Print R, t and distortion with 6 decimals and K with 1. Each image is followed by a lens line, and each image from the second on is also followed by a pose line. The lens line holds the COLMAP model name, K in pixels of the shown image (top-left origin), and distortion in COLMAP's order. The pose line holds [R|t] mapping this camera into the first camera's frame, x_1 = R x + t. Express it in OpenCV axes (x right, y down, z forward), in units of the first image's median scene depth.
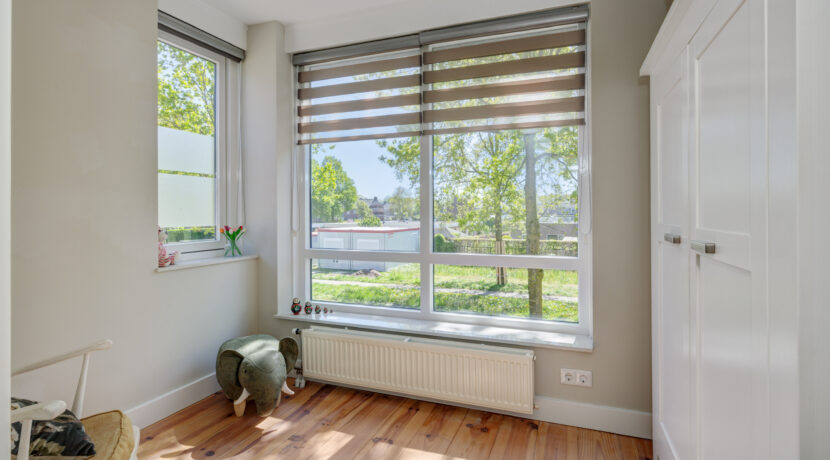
lens RADIAL K [[408.7, 0, 415.0], [0, 408.7, 230.0], [0, 0, 1]] dist [-0.000488, -0.000444]
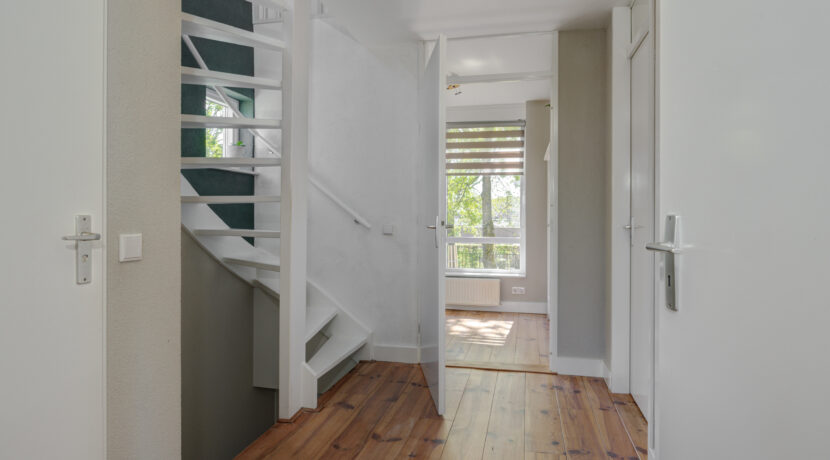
lens RADIAL K [[502.0, 0, 415.0], [0, 502.0, 230.0], [0, 0, 1]] dist [0.000769, 0.000014]
pose [[0.988010, 0.012906, 0.153852, -0.133547], [-0.010920, 0.999846, -0.013751, 0.017100], [-0.154006, 0.011906, 0.987998, -0.367548]]
